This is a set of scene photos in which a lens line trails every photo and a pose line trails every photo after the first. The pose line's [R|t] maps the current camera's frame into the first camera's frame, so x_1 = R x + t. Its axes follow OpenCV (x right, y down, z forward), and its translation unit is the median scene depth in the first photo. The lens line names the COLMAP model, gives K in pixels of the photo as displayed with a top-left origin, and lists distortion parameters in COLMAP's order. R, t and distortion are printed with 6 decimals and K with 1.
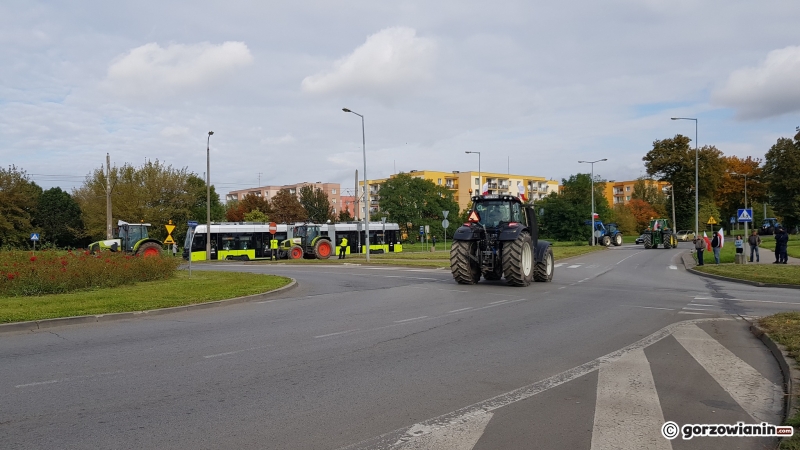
lens RADIAL K [[655.3, 0, 400.0], [0, 655.3, 225.0], [0, 0, 1]] dist [0.003572, -0.000261]
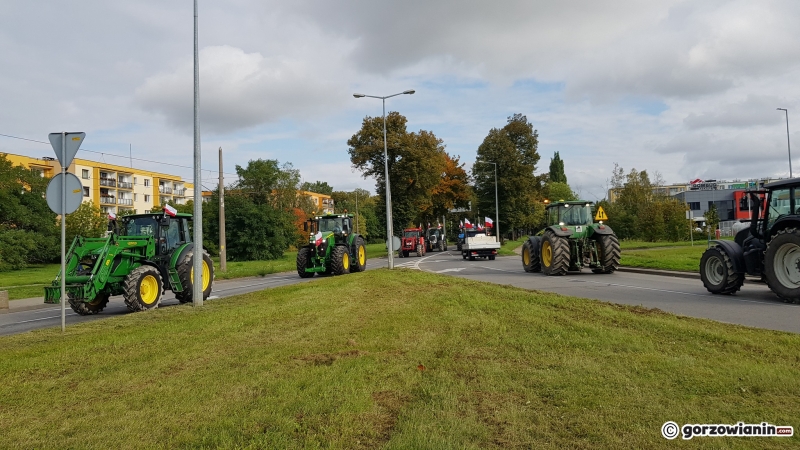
lens RADIAL K [[655.3, 0, 400.0], [0, 655.3, 225.0], [0, 0, 1]] dist [0.003572, -0.000261]
pose [[0.830315, 0.000027, 0.557294, 0.018352], [0.016695, 0.999550, -0.024922, 0.008259], [-0.557044, 0.029997, 0.829941, 0.375476]]
